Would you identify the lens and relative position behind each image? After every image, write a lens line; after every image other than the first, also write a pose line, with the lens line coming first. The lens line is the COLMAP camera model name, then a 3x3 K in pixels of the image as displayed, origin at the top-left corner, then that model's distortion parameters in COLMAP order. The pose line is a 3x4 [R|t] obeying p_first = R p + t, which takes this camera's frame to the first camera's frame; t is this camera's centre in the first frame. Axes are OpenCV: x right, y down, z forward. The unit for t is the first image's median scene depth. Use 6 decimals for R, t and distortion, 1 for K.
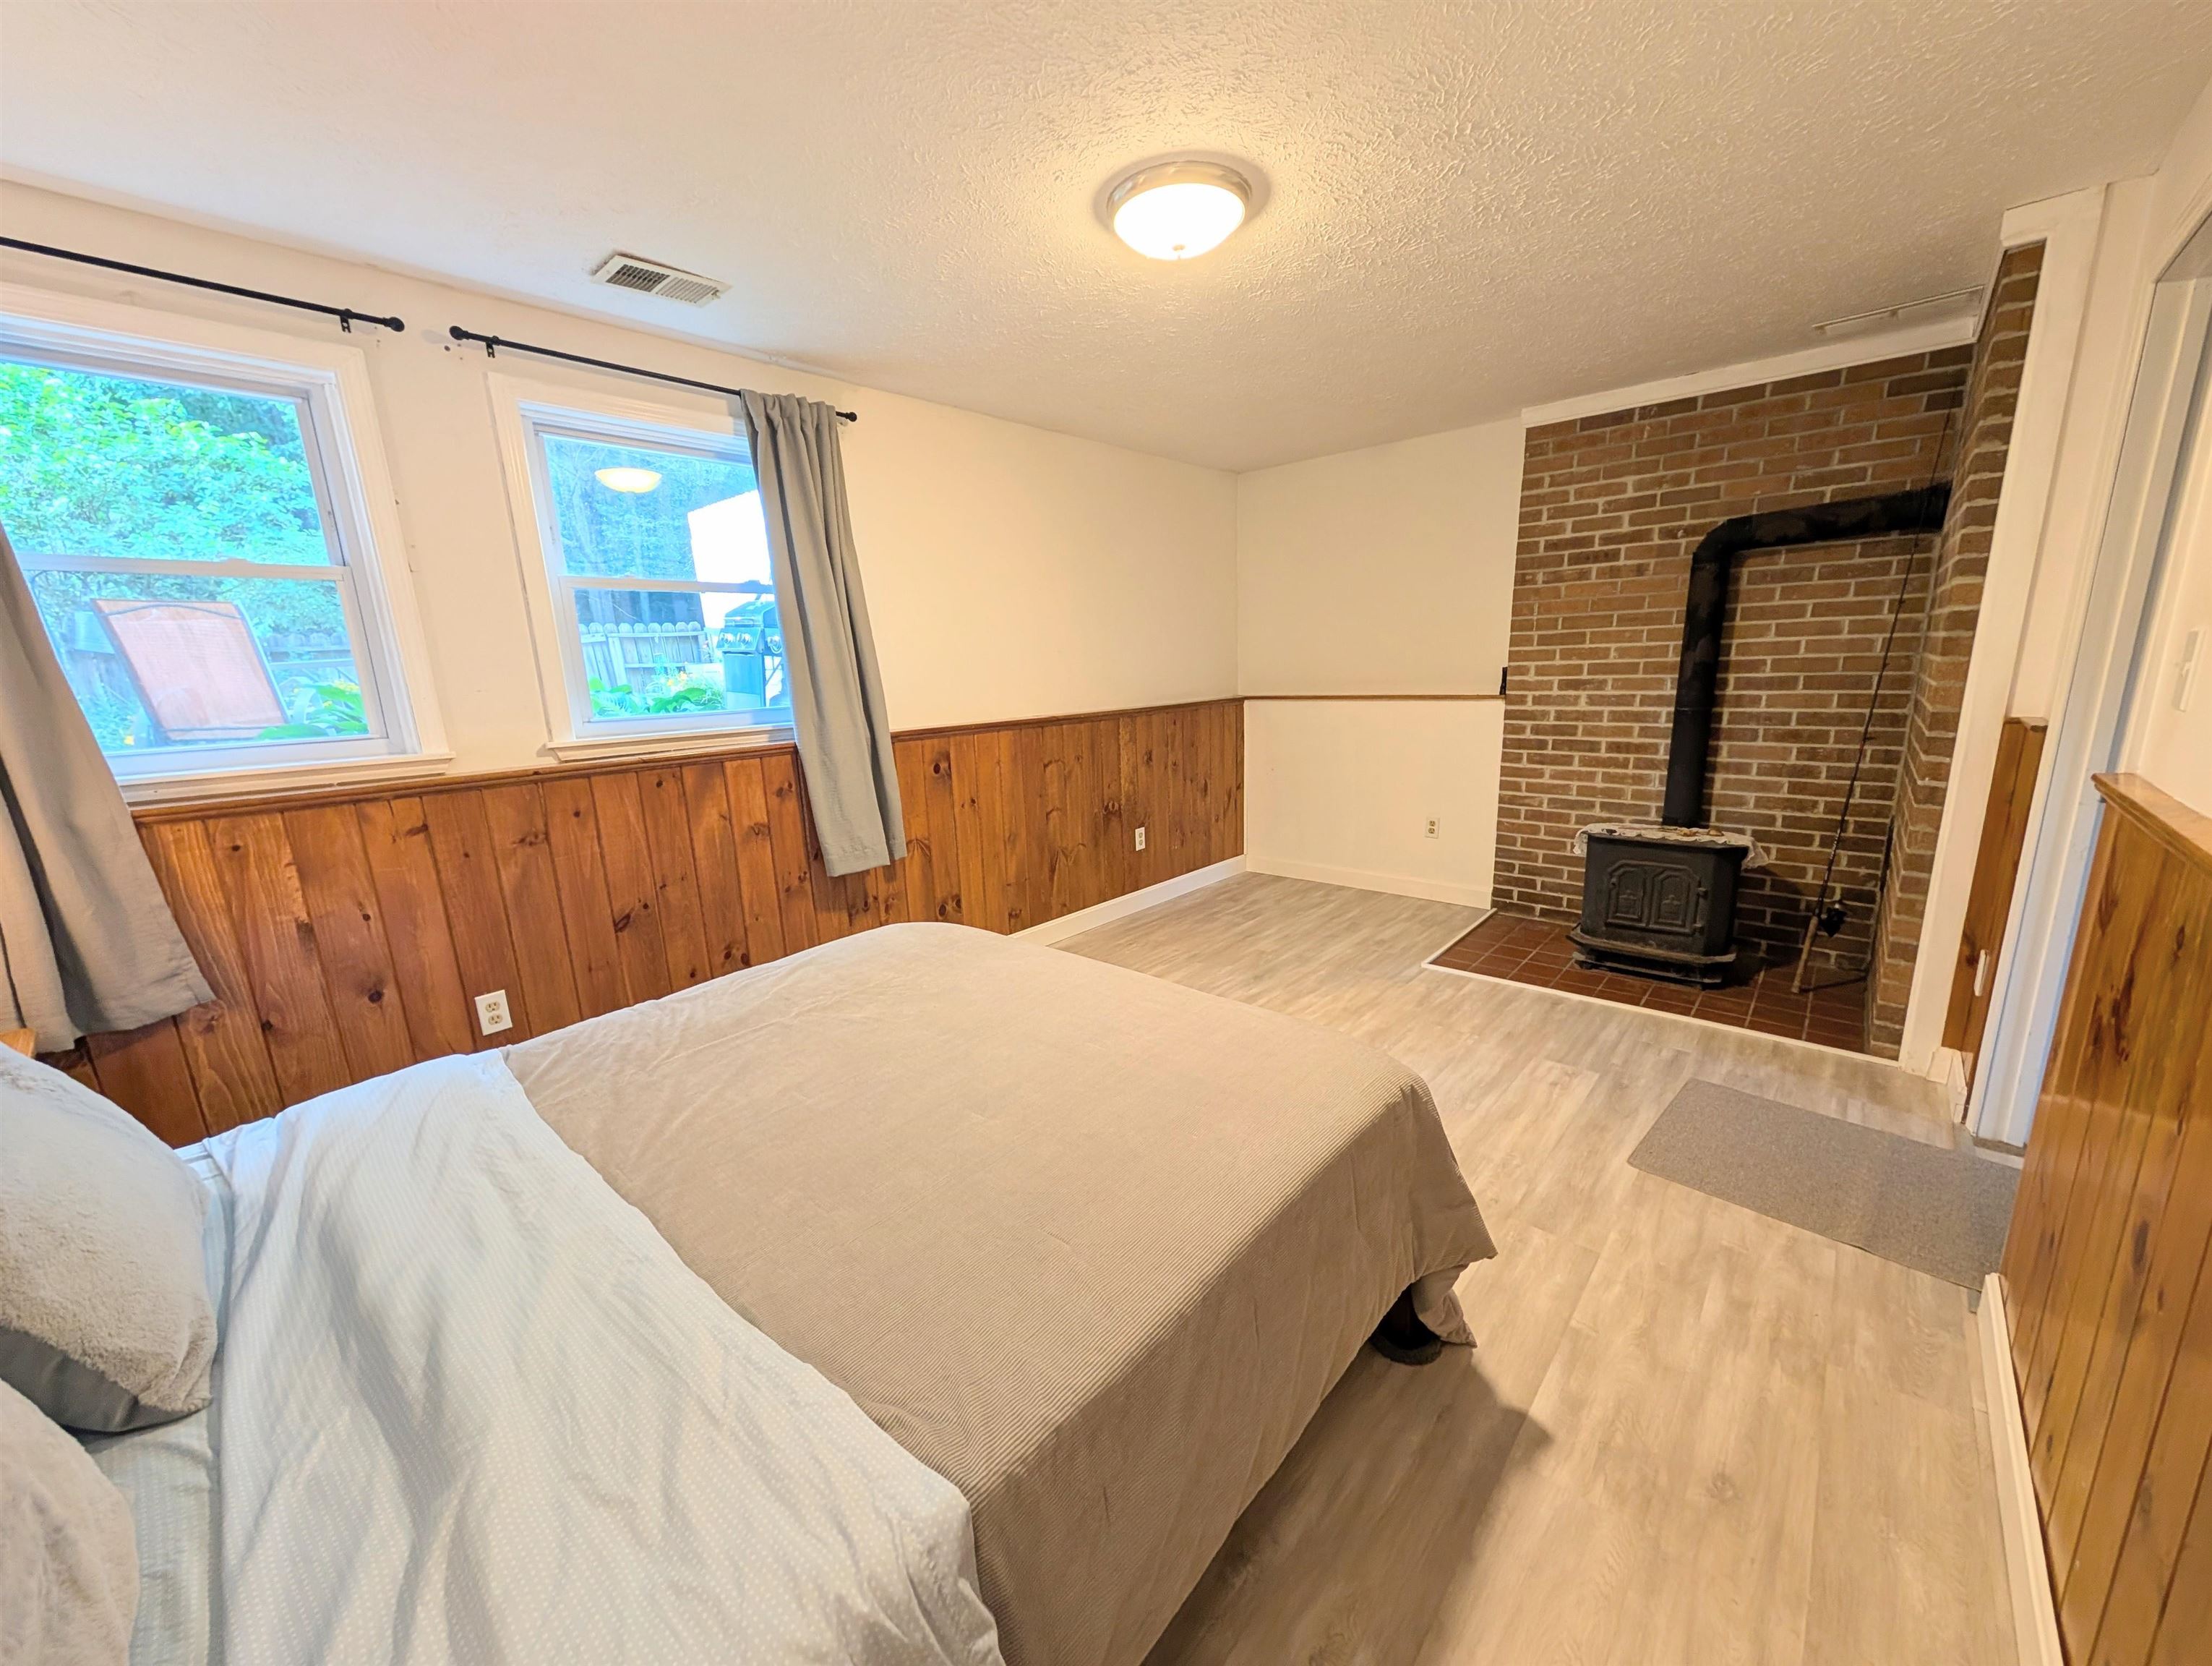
lens RADIAL K [[828.6, 0, 1102.8], [0, 828.6, 838.8], [0, 0, 1]] dist [-0.001662, -0.000106]
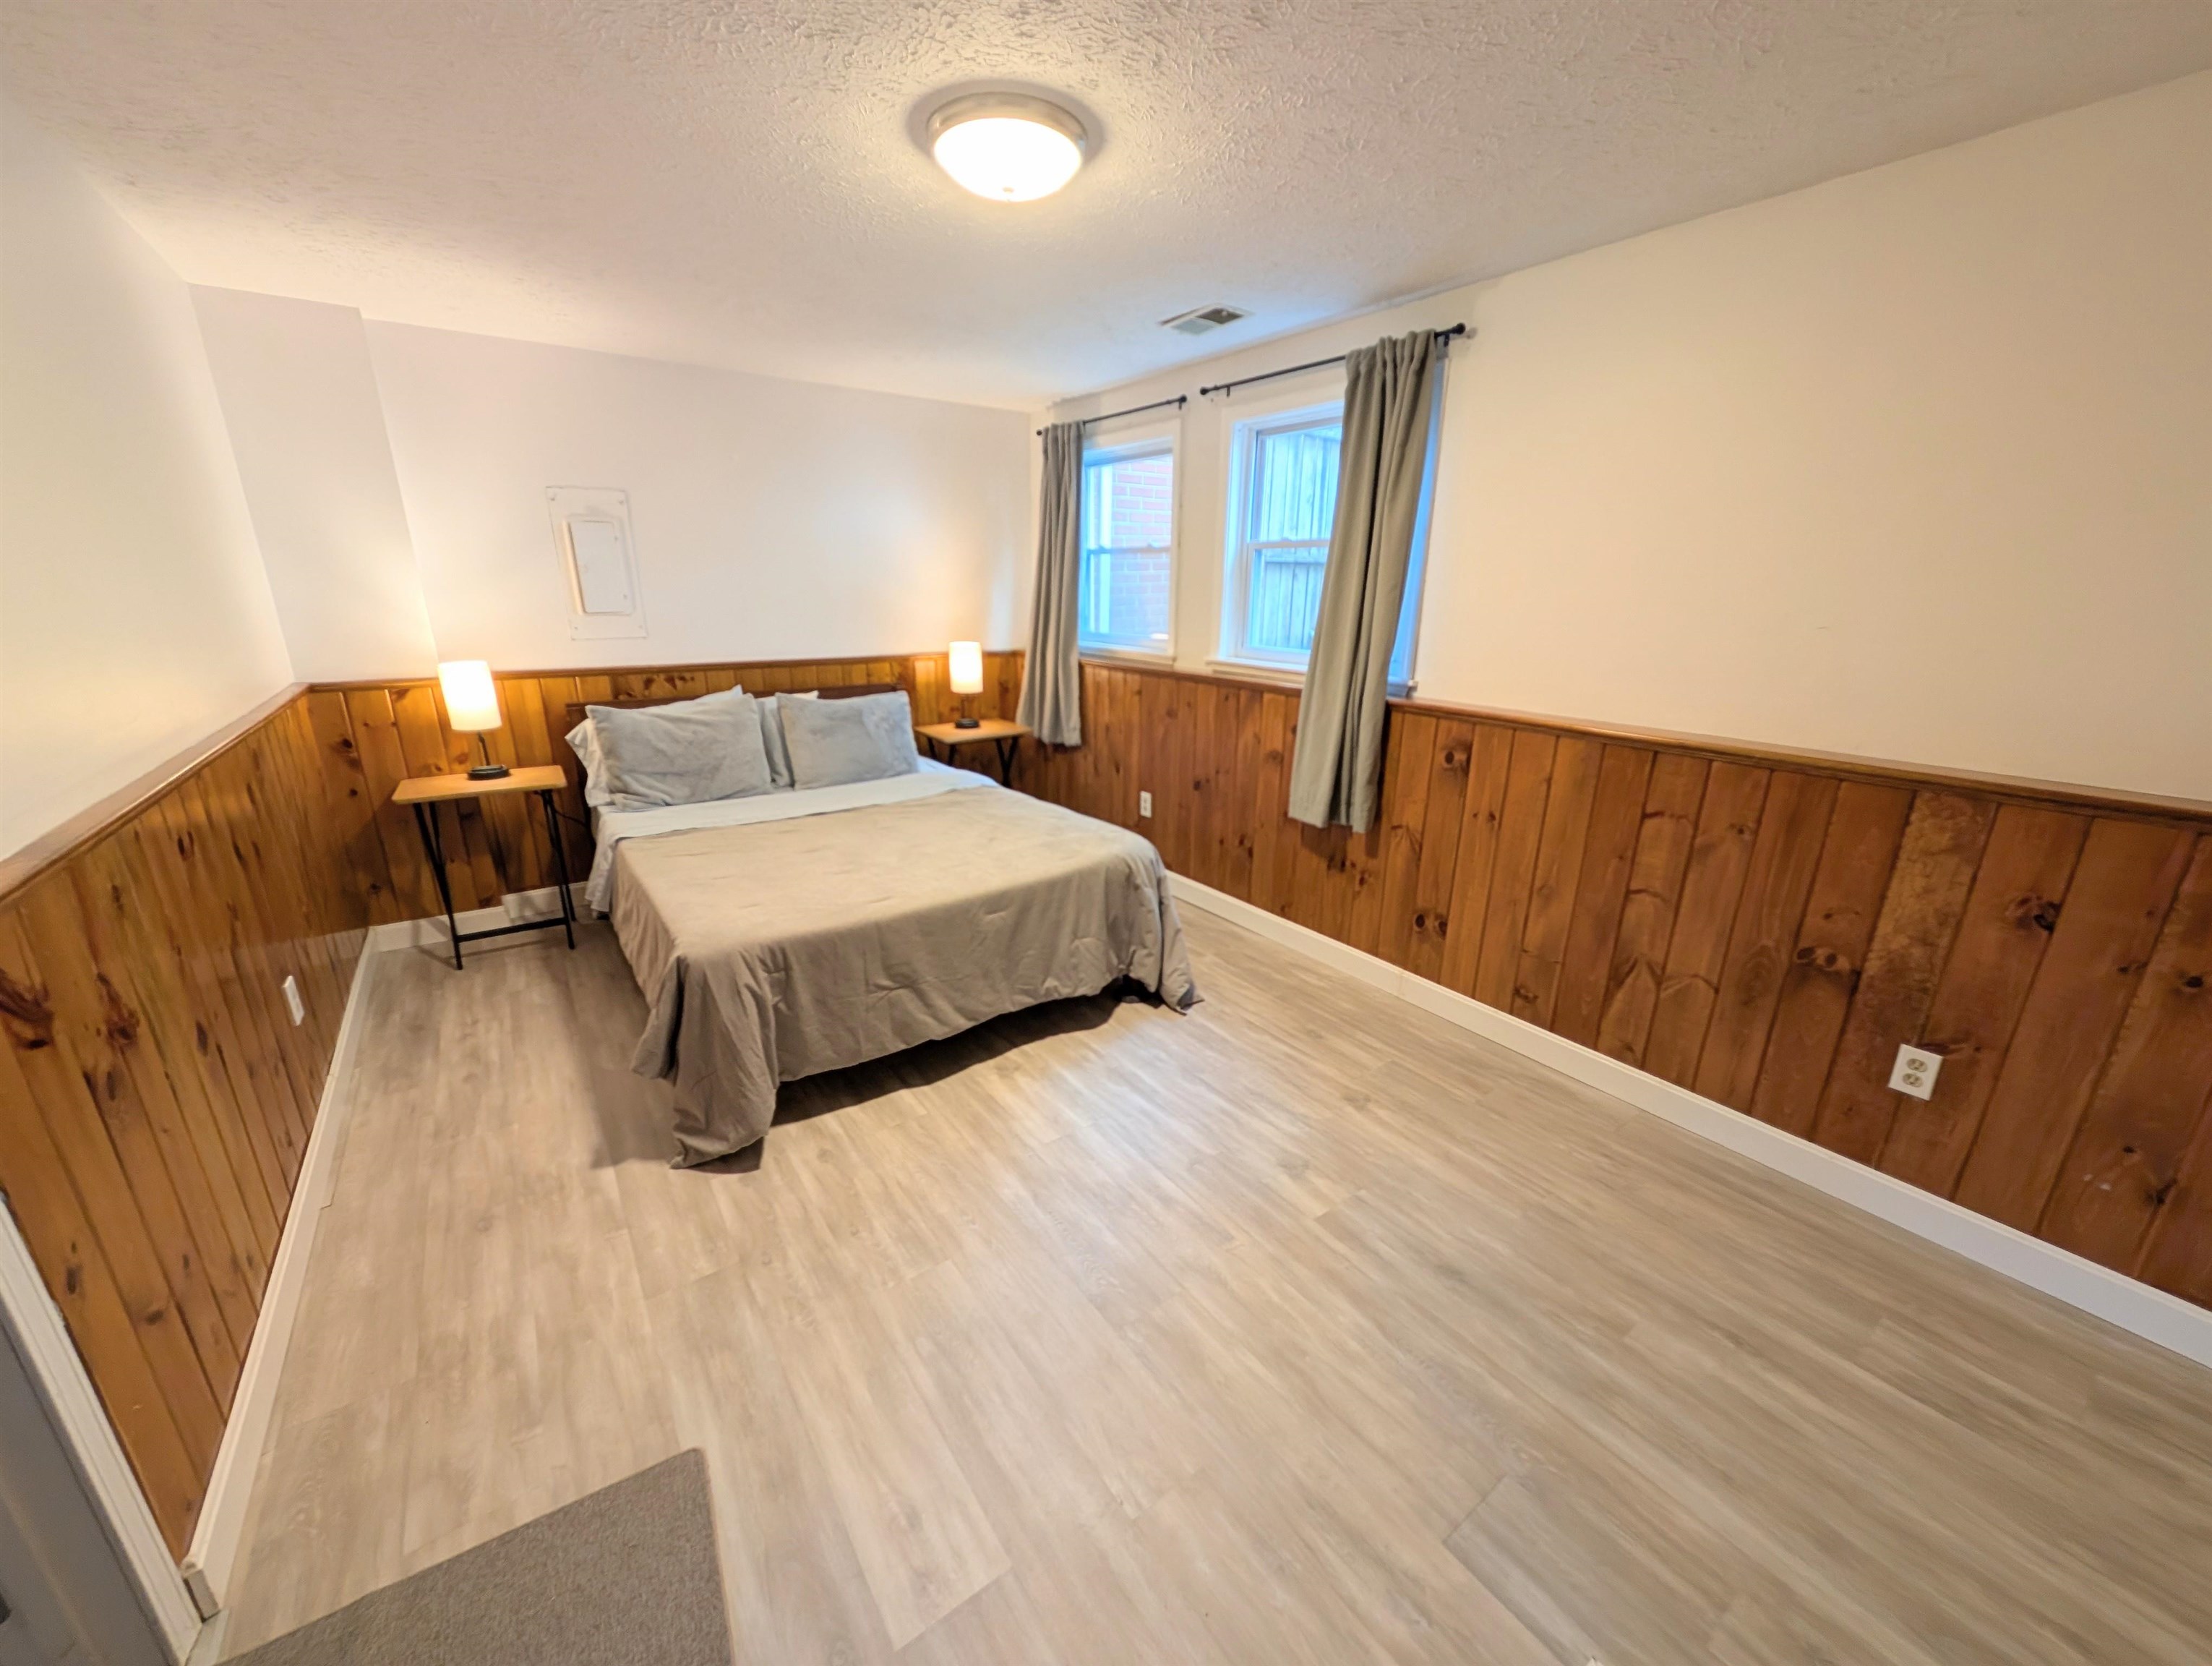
lens RADIAL K [[828.6, 0, 1102.8], [0, 828.6, 838.8], [0, 0, 1]] dist [-0.001662, -0.000106]
pose [[-0.199720, 0.320665, -0.925898, 0.645241], [-0.209262, 0.909176, 0.360012, -0.233521], [0.957247, 0.265657, -0.114477, 0.785867]]
